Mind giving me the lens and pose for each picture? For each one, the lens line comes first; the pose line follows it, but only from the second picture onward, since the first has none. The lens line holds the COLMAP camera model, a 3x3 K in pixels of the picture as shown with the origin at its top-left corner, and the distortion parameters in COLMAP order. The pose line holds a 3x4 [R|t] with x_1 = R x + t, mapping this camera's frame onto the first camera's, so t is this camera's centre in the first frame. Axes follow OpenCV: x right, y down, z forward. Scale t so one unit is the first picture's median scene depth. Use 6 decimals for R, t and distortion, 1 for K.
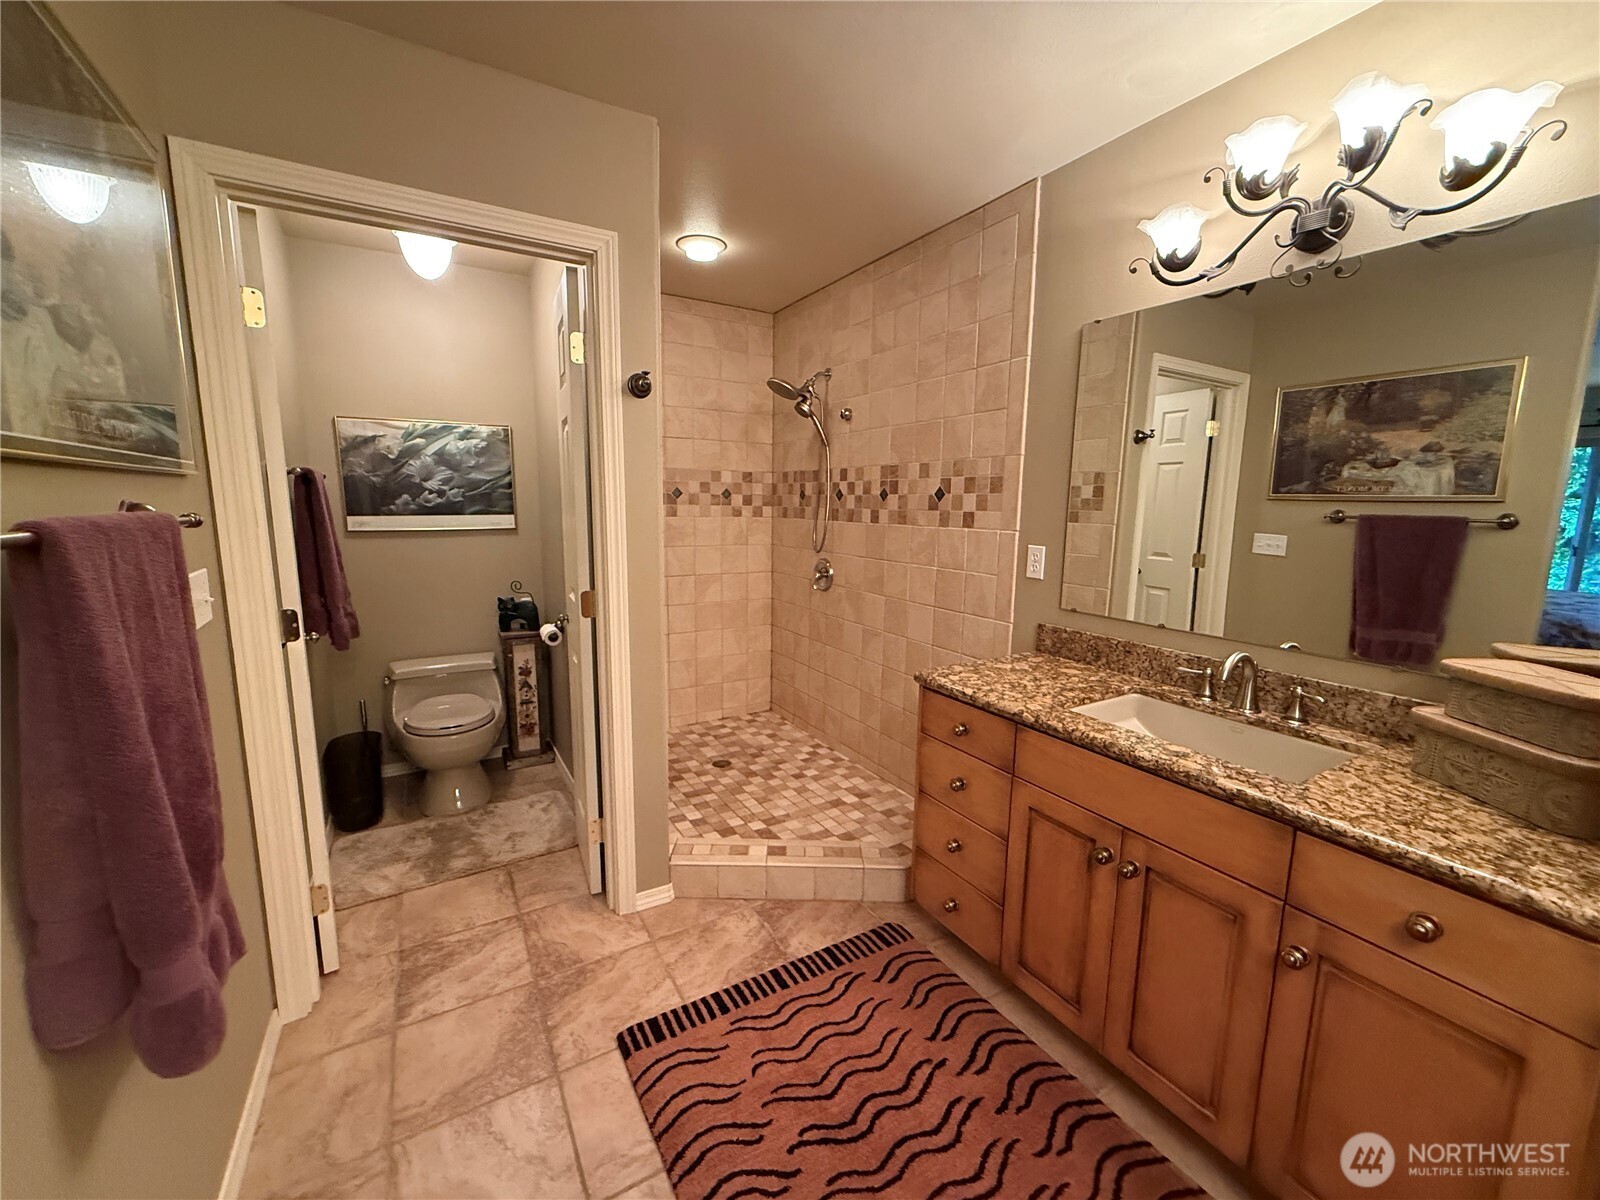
lens RADIAL K [[636.9, 0, 791.9], [0, 636.9, 601.8], [0, 0, 1]] dist [0.000319, 0.000089]
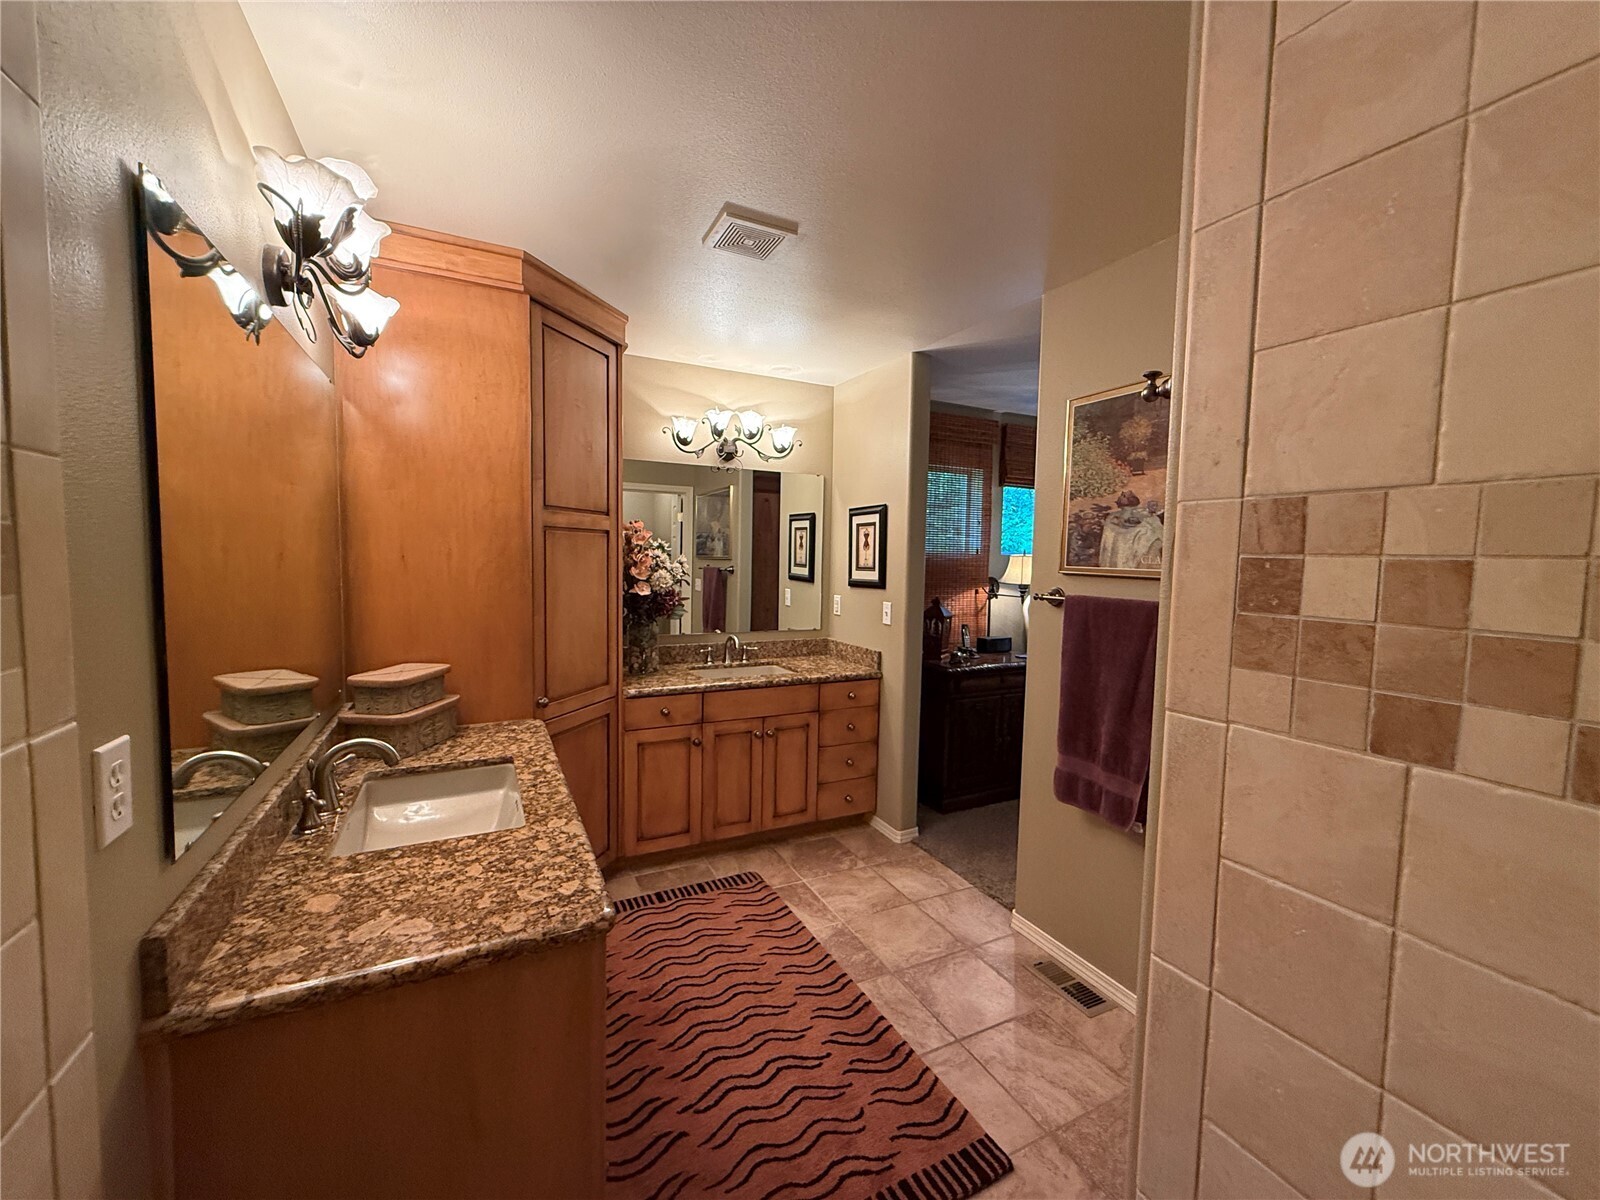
lens RADIAL K [[636.9, 0, 794.8], [0, 636.9, 598.5], [0, 0, 1]] dist [0.000319, 0.000089]
pose [[-0.997226, -0.037572, 0.064255, 0.017490], [-0.022111, 0.973816, 0.226259, -0.350252], [-0.071074, 0.224211, -0.971946, 1.837644]]
